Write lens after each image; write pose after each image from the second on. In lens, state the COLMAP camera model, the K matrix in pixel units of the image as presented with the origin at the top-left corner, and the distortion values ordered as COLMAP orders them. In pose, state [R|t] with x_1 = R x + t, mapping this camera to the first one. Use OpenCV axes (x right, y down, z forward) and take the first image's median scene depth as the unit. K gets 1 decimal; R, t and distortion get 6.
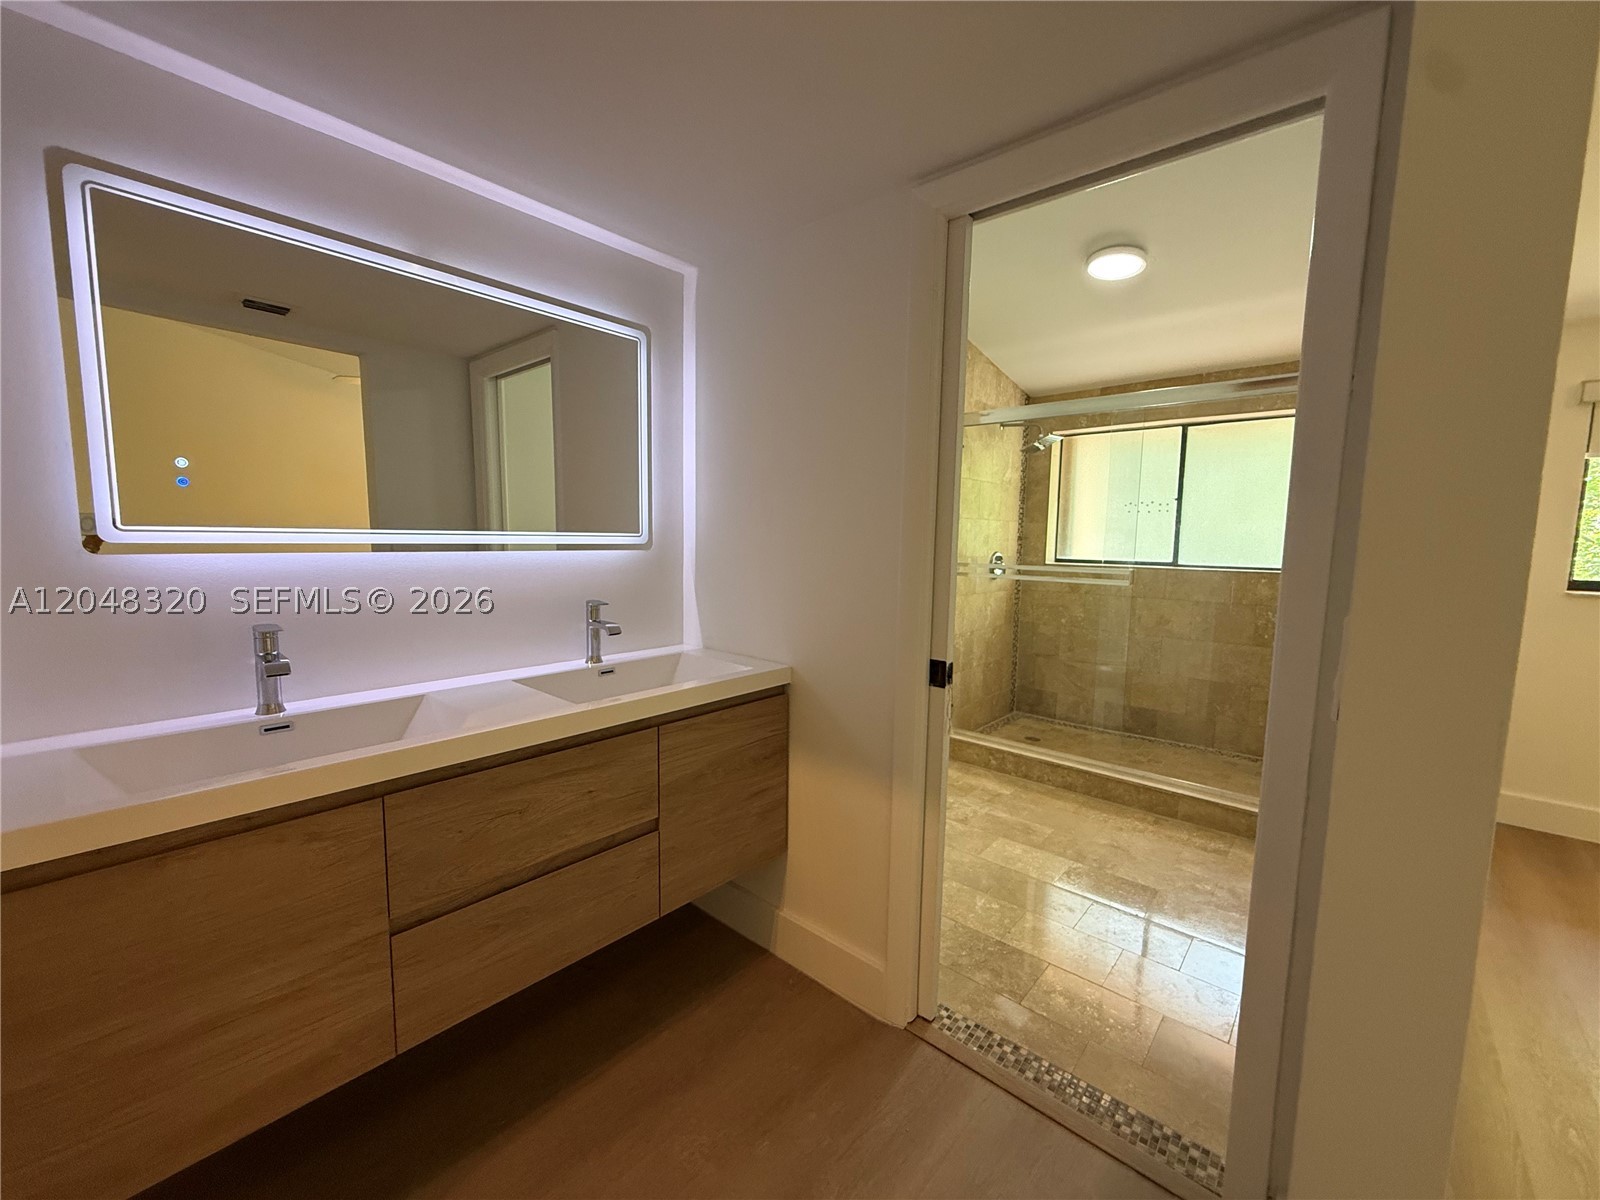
lens RADIAL K [[646.1, 0, 800.0], [0, 646.1, 600.0], [0, 0, 1]] dist [0.002157, -0.000149]
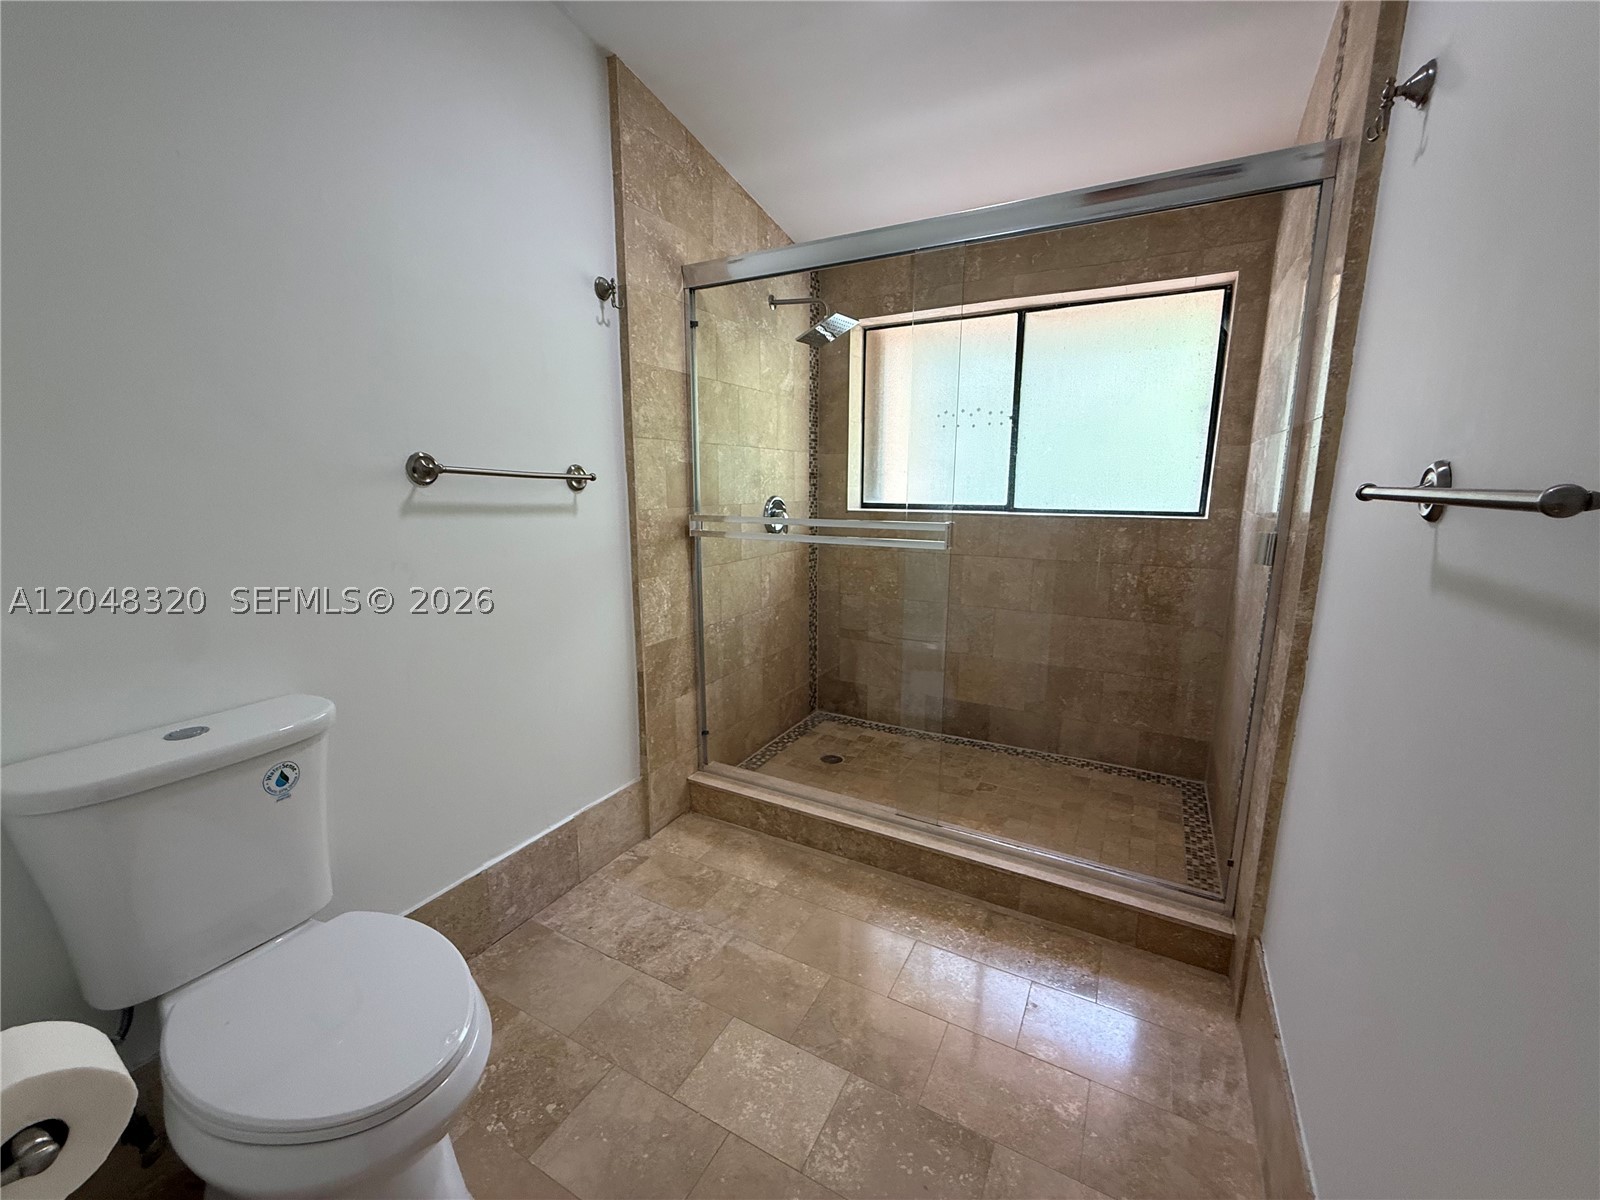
lens RADIAL K [[646.1, 0, 800.0], [0, 646.1, 600.0], [0, 0, 1]] dist [0.002157, -0.000149]
pose [[0.975516, -0.055056, 0.212926, 0.257177], [0.036146, 0.995130, 0.091708, -0.038095], [-0.216939, -0.081766, 0.972755, 0.457643]]
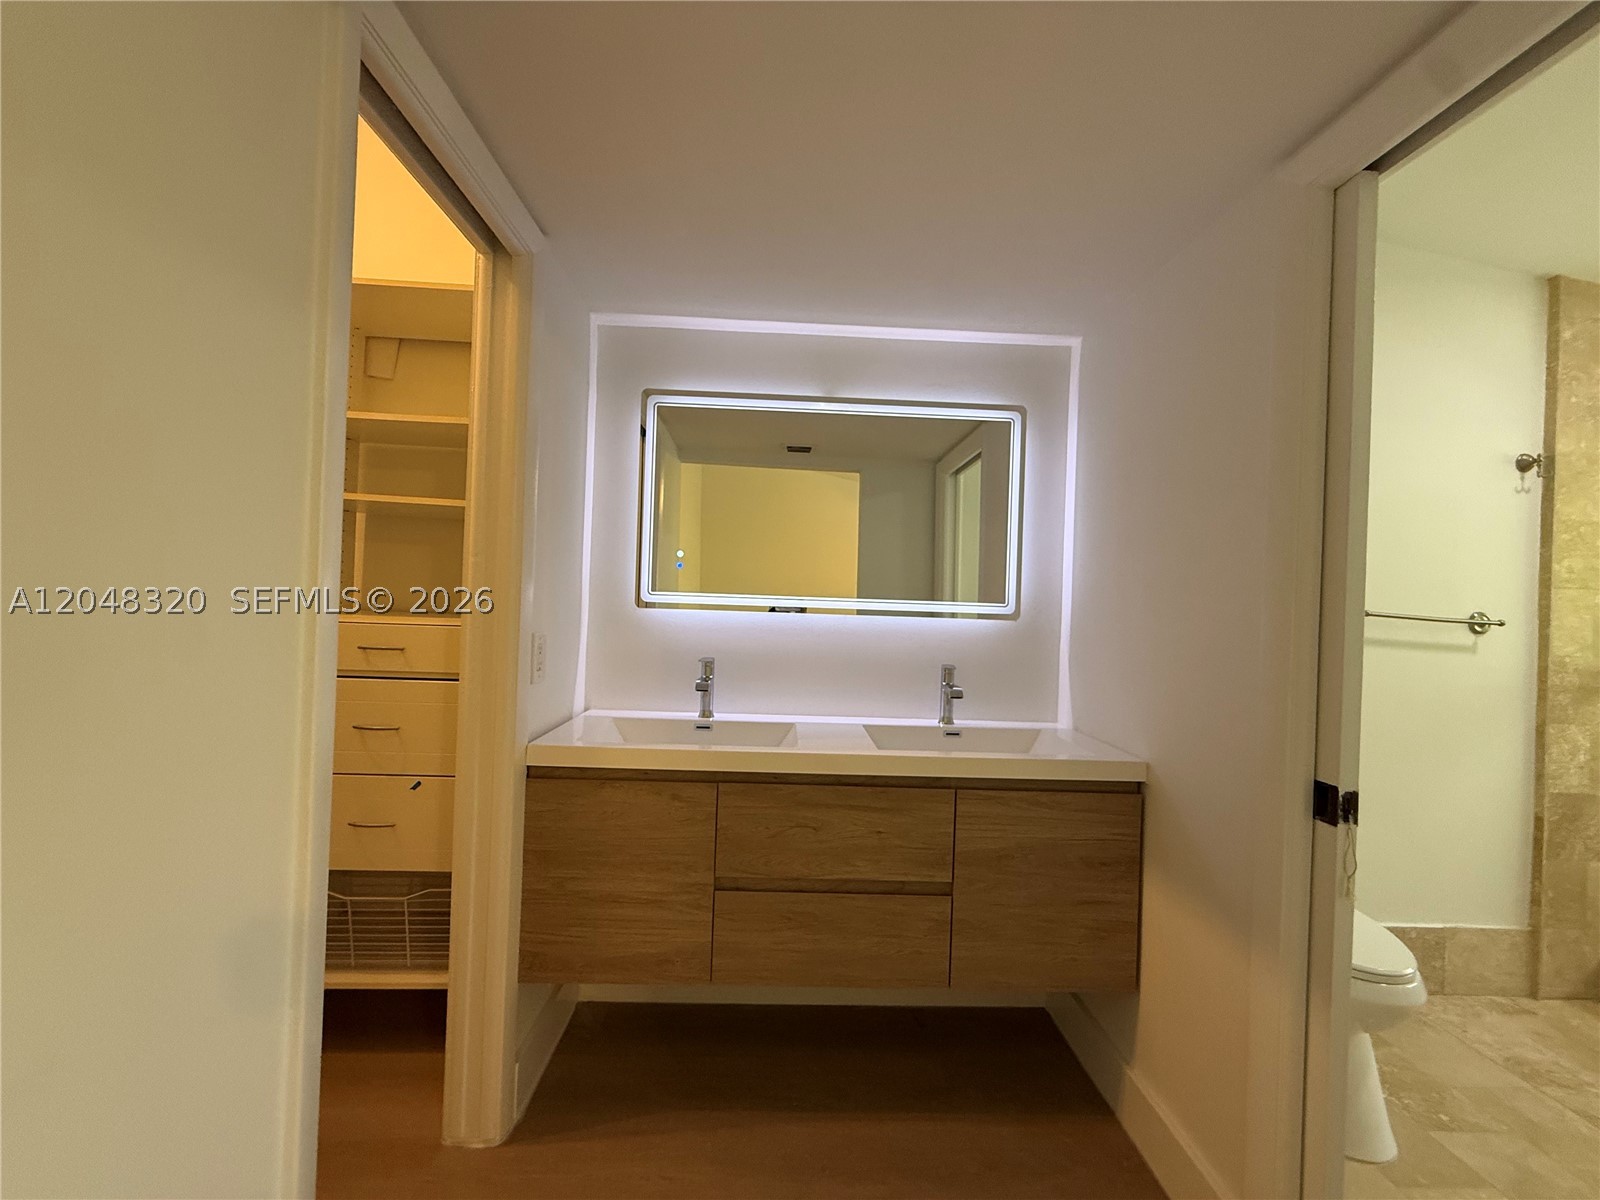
lens RADIAL K [[639.8, 0, 794.3], [0, 639.8, 601.2], [0, 0, 1]] dist [-0.000248, -0.000219]
pose [[0.681220, 0.003392, -0.732071, 0.183416], [-0.096573, 0.991667, -0.085271, 0.007419], [0.725681, 0.128786, 0.675871, 0.055009]]
